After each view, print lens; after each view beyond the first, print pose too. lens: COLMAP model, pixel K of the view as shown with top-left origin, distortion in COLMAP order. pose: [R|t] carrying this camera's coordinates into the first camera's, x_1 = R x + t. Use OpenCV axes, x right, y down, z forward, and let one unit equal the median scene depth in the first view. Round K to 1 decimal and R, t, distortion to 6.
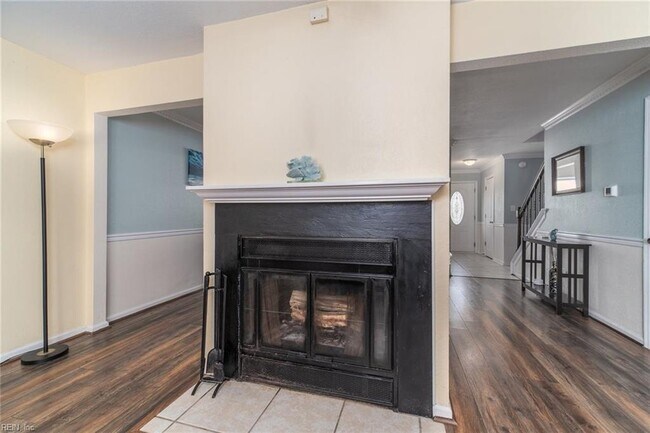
lens RADIAL K [[274.6, 0, 325.0], [0, 274.6, 216.5], [0, 0, 1]] dist [-0.000054, -0.000018]
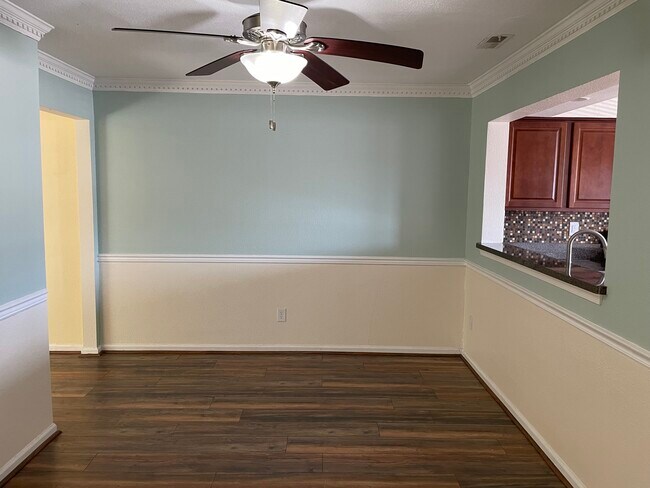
lens RADIAL K [[491.7, 0, 327.9], [0, 491.7, 240.3], [0, 0, 1]] dist [0.108749, -0.142863]
pose [[0.277190, 0.104523, -0.955113, 1.123064], [-0.015921, 0.994428, 0.104205, -0.193368], [0.960683, -0.013678, 0.277309, 1.430383]]
